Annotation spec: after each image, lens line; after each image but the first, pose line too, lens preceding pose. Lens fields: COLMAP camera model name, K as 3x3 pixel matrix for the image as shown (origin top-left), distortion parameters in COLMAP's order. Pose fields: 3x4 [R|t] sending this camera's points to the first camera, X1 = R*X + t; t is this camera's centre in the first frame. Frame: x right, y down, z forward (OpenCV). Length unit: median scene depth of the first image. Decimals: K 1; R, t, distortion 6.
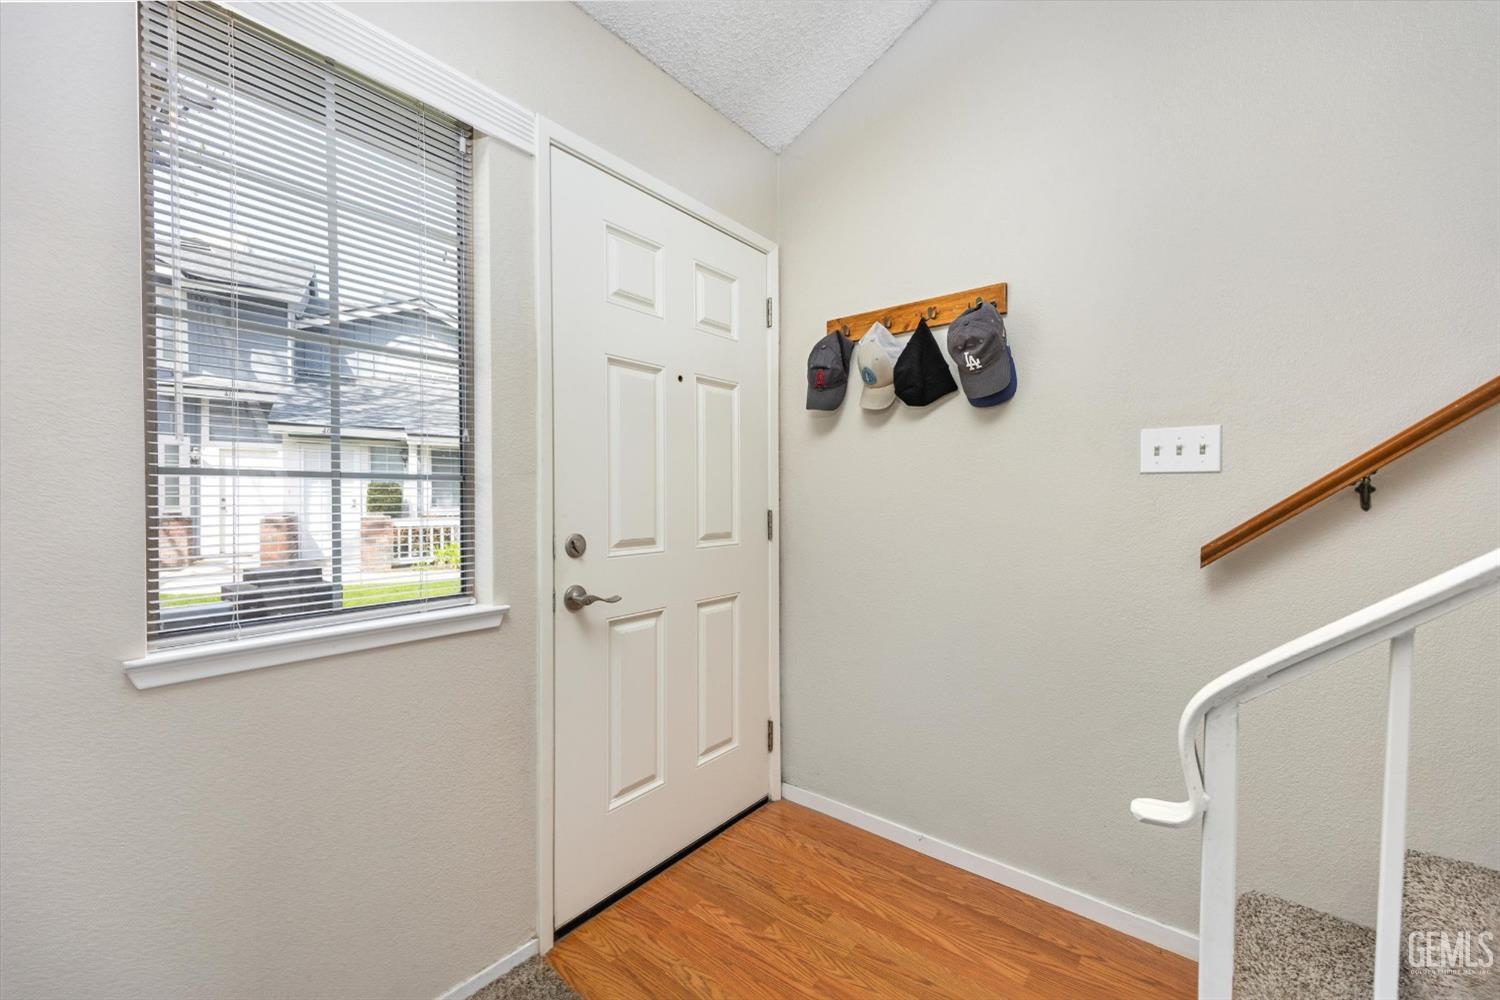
lens RADIAL K [[576.4, 0, 753.8], [0, 576.4, 501.5], [0, 0, 1]] dist [0.001647, 0.000016]
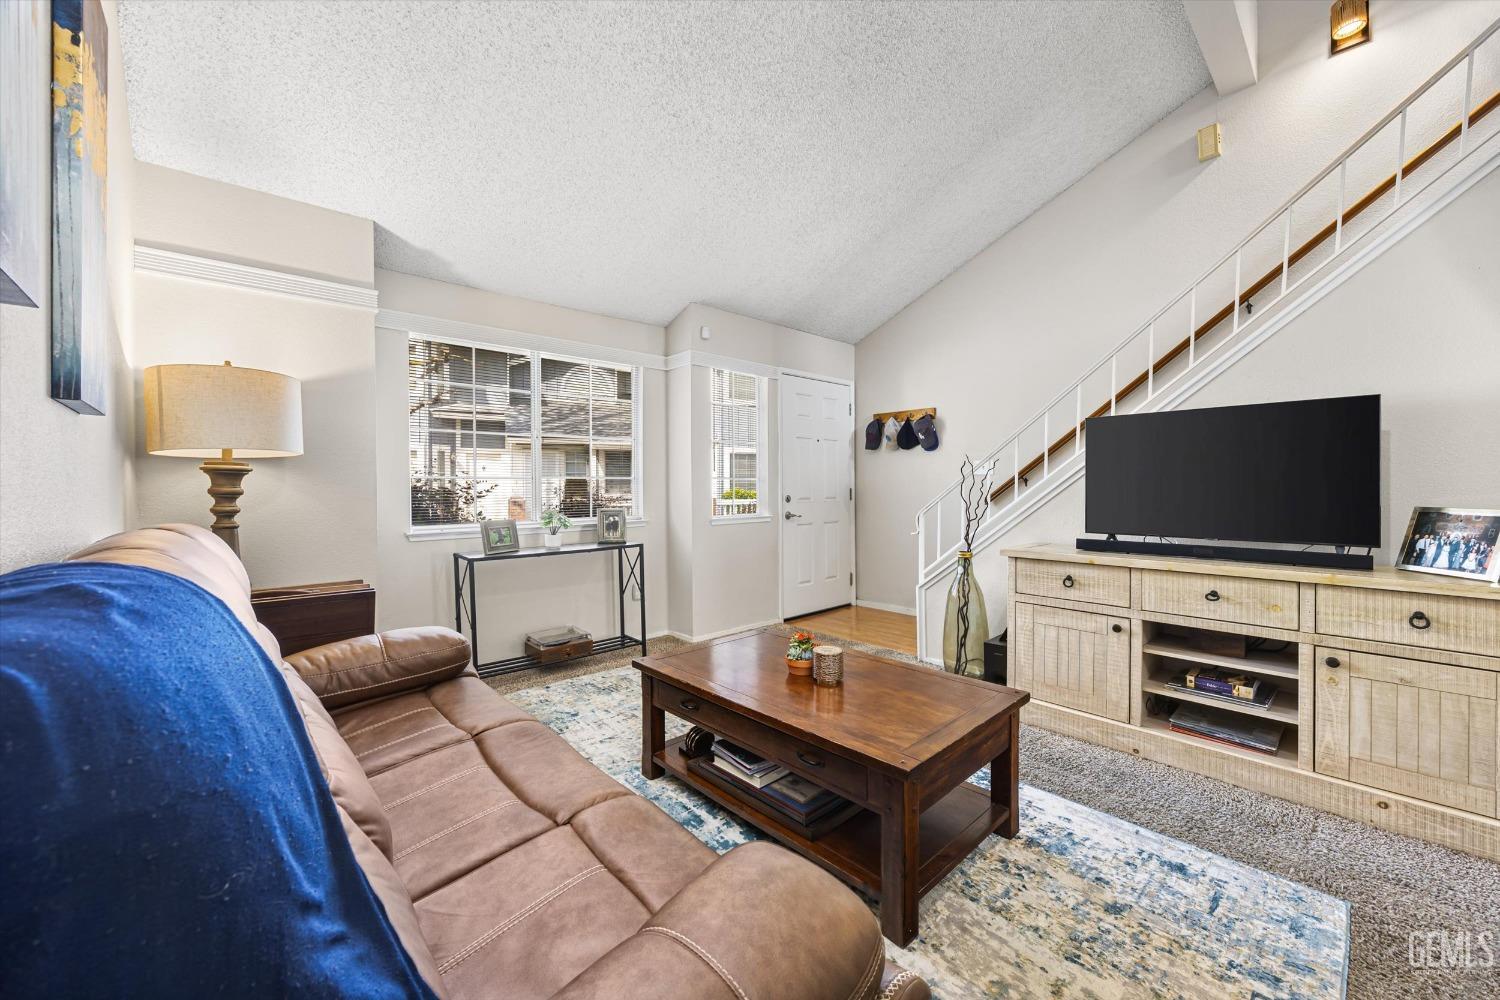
lens RADIAL K [[576.4, 0, 756.6], [0, 576.4, 499.7], [0, 0, 1]] dist [0.001647, 0.000016]
pose [[0.993217, -0.003766, -0.116214, -0.101126], [0.005704, 0.999850, 0.016351, 0.027432], [0.116135, -0.016903, 0.993090, -1.728474]]
